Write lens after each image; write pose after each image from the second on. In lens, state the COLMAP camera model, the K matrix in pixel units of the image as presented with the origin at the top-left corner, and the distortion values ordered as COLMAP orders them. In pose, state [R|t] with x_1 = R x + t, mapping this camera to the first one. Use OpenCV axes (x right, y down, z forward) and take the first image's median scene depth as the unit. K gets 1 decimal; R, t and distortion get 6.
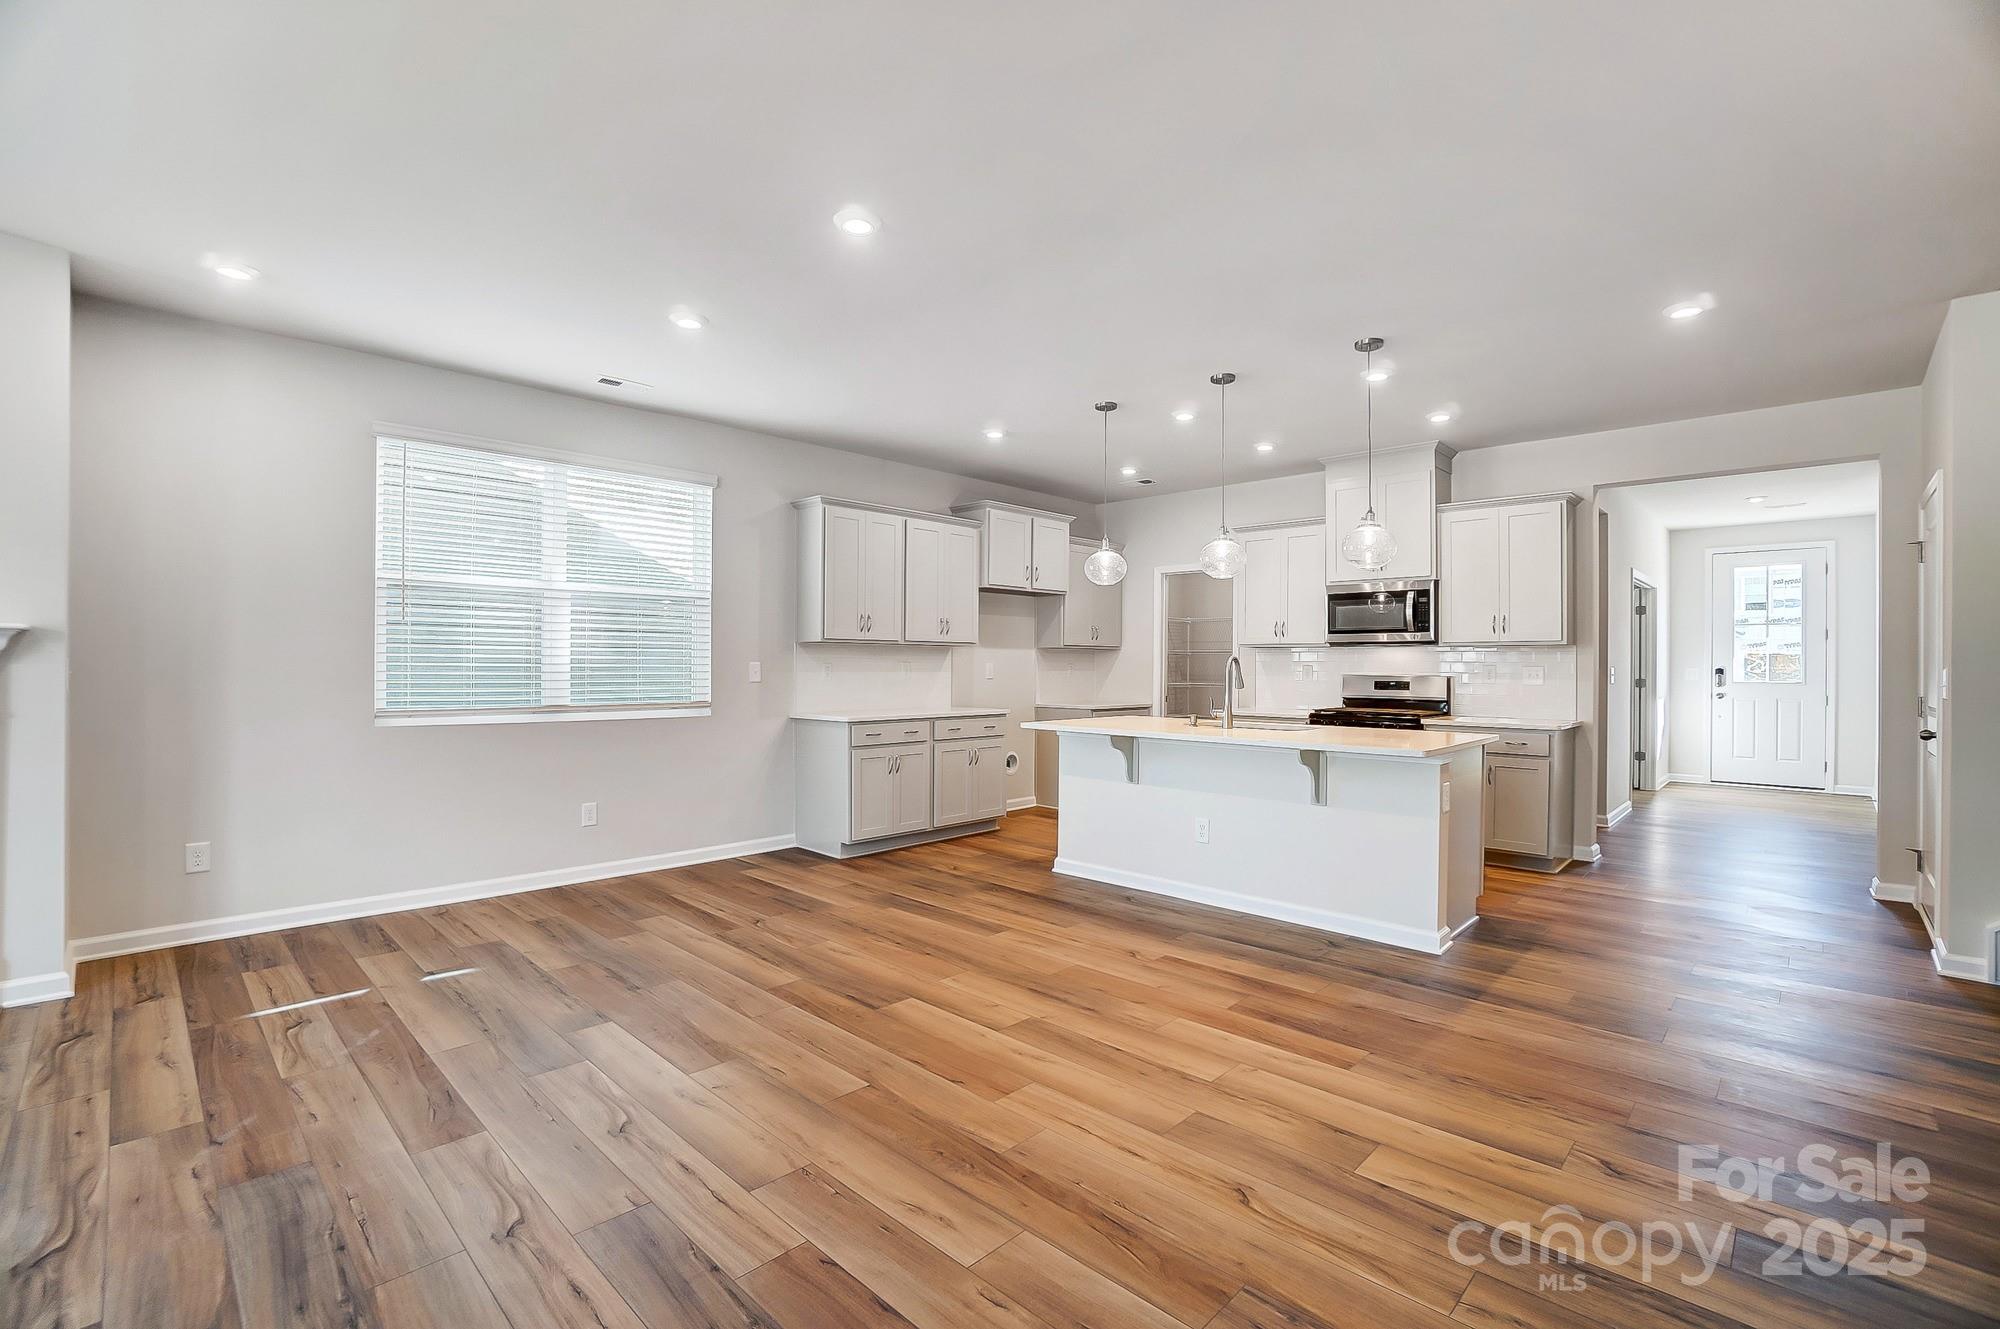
lens RADIAL K [[879.3, 0, 1000.0], [0, 879.3, 664.5], [0, 0, 1]] dist [-0.054049, 0.018114]
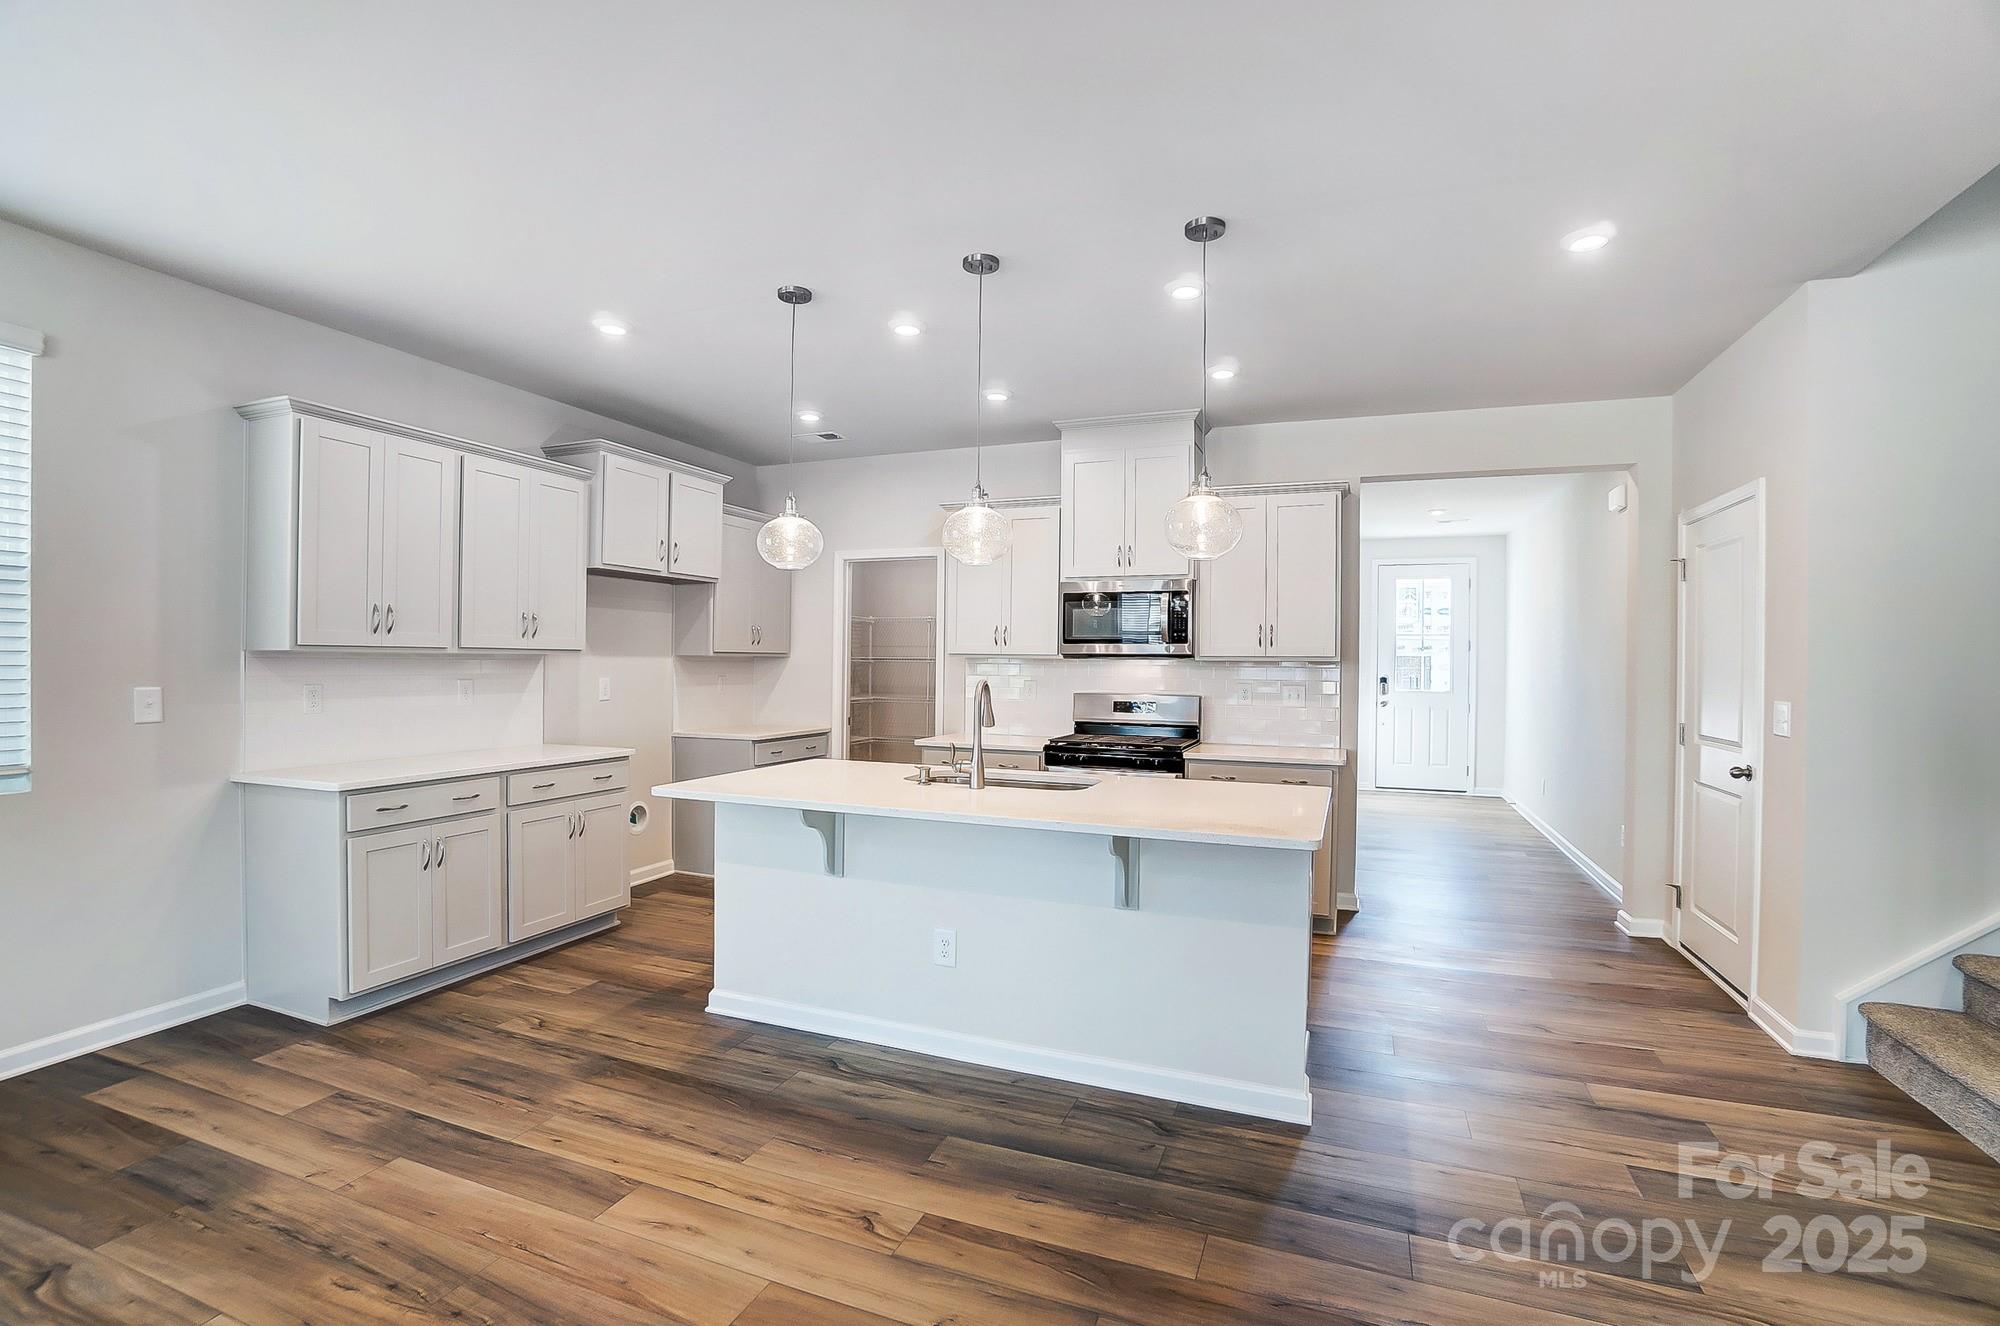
lens RADIAL K [[908.4, 0, 994.2], [0, 908.4, 667.2], [0, 0, 1]] dist [-0.059750, 0.021763]
pose [[0.925790, 0.001070, 0.378036, 0.006006], [-0.004277, 0.999962, 0.007644, -0.020856], [-0.378013, -0.008694, 0.925759, 0.279132]]
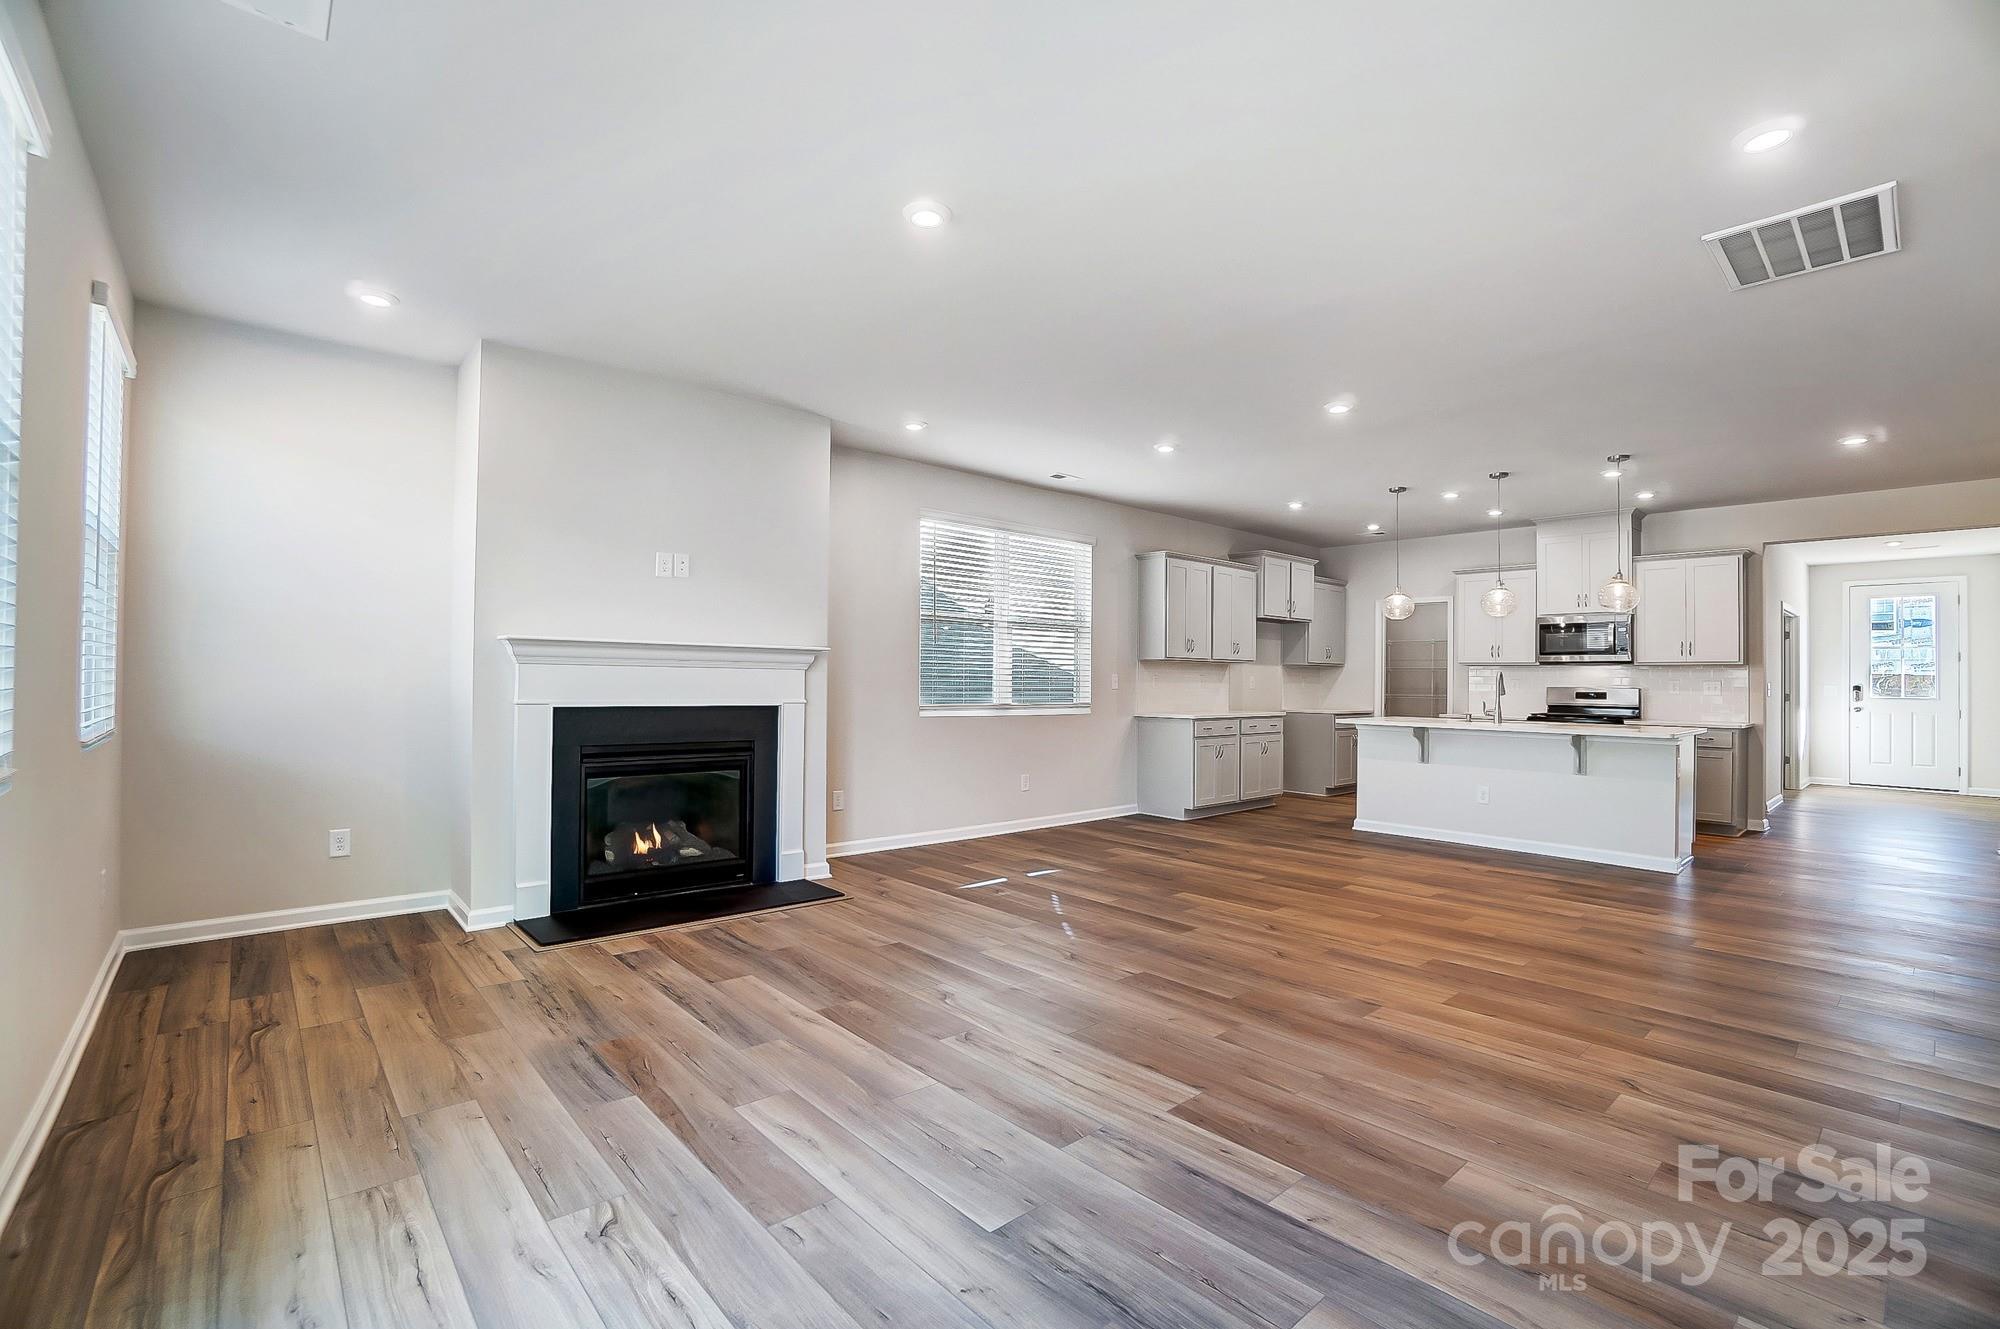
lens RADIAL K [[869.3, 0, 1034.5], [0, 869.3, 667.8], [0, 0, 1]] dist [-0.036060, 0.017381]
pose [[0.998604, 0.005808, -0.052496, -0.325552], [-0.006578, 0.999873, -0.014502, 0.007122], [0.052405, 0.014827, 0.998516, -0.331224]]
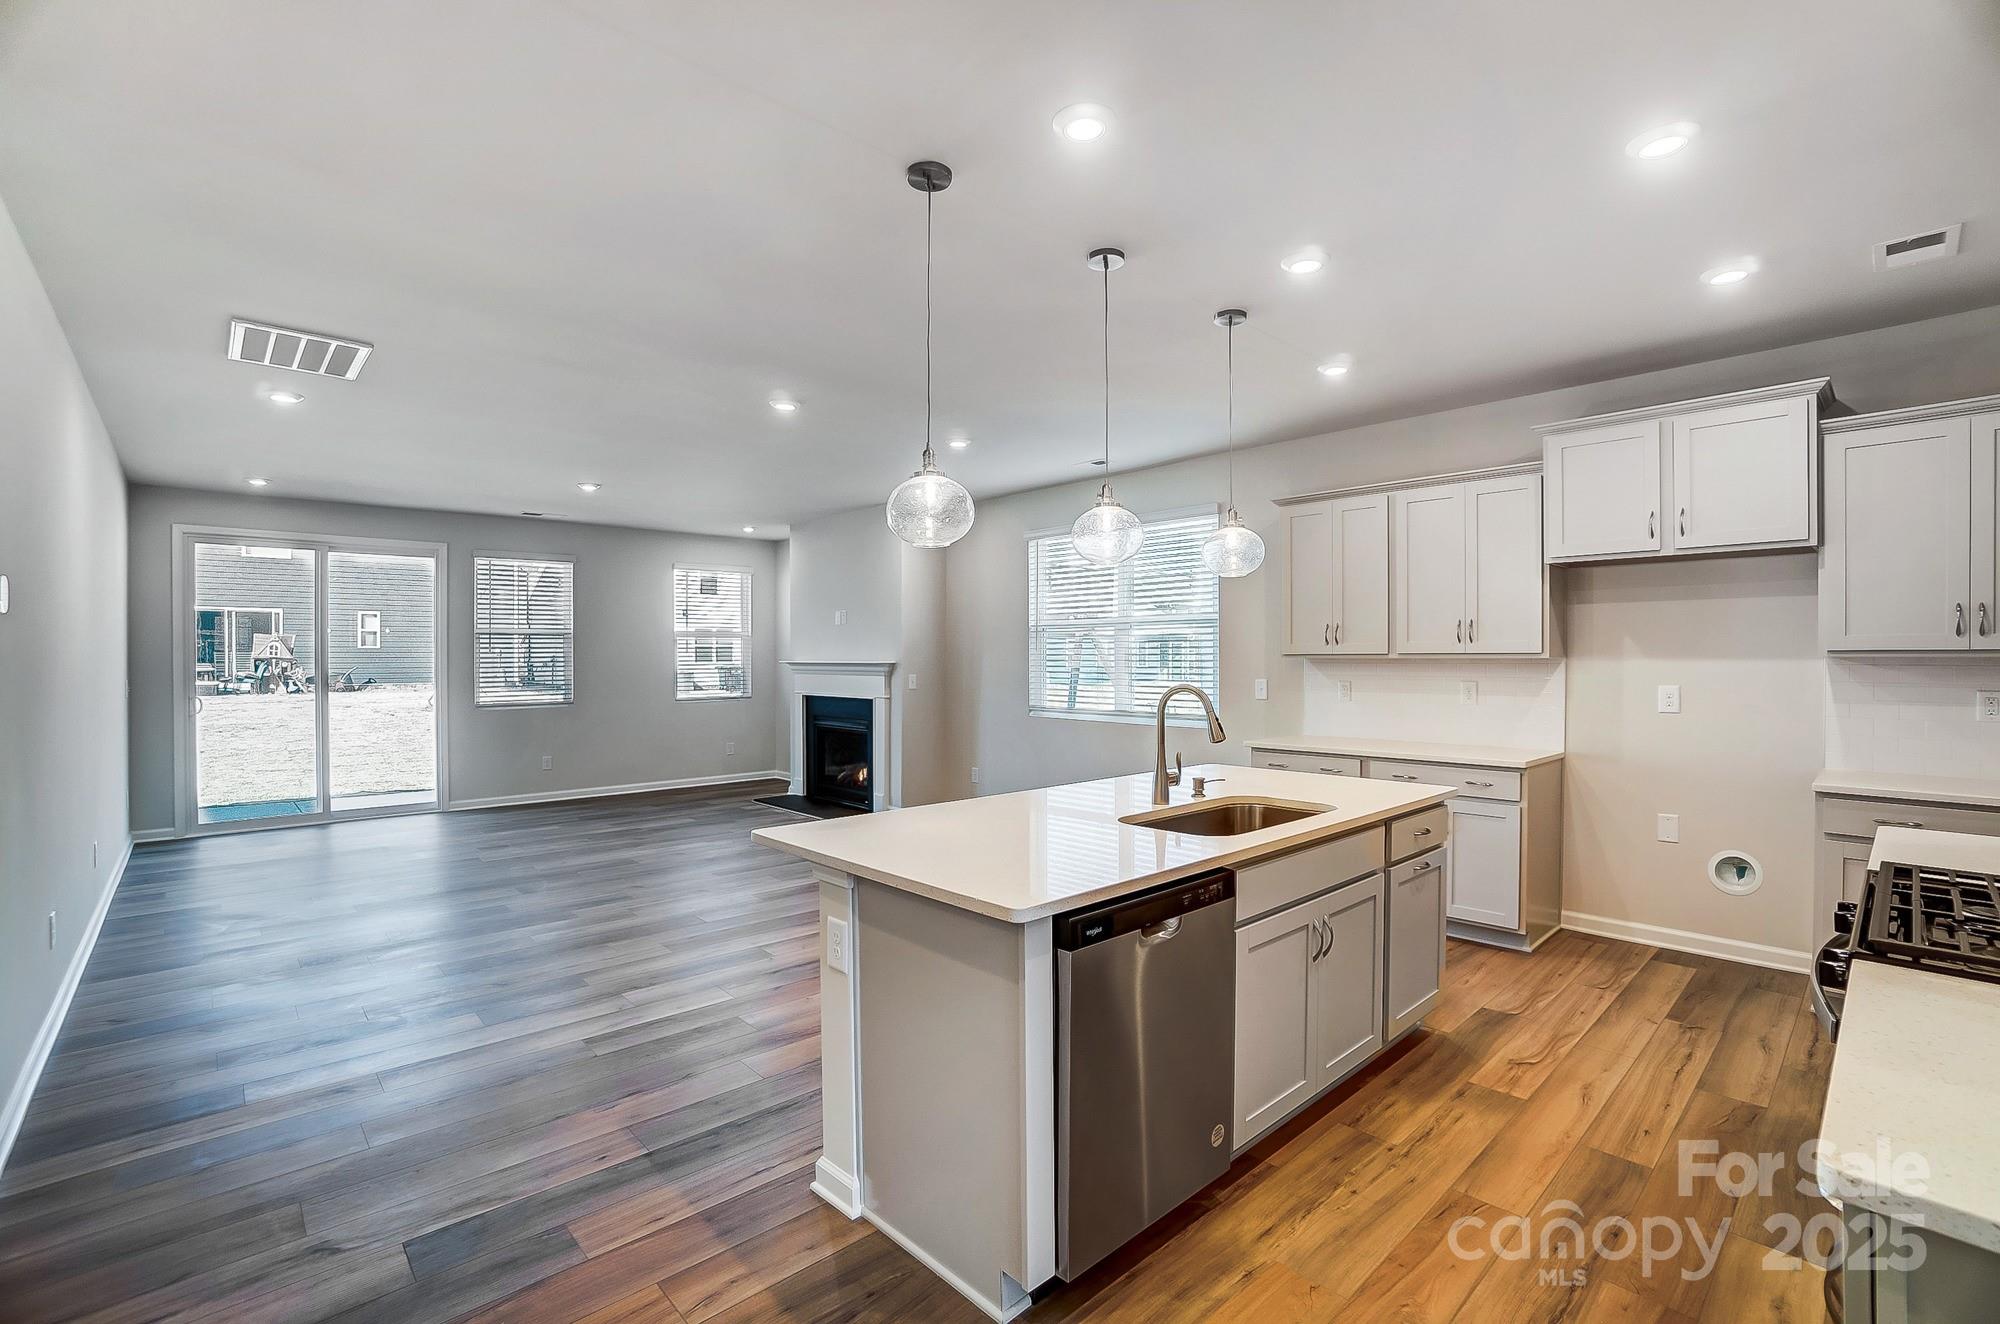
lens RADIAL K [[879.3, 0, 1000.0], [0, 879.3, 662.0], [0, 0, 1]] dist [-0.054049, 0.018114]
pose [[-0.042392, -0.000922, -0.999101, 0.701221], [0.000809, 0.999999, -0.000957, -0.020722], [0.999101, -0.000849, -0.042391, 0.731149]]
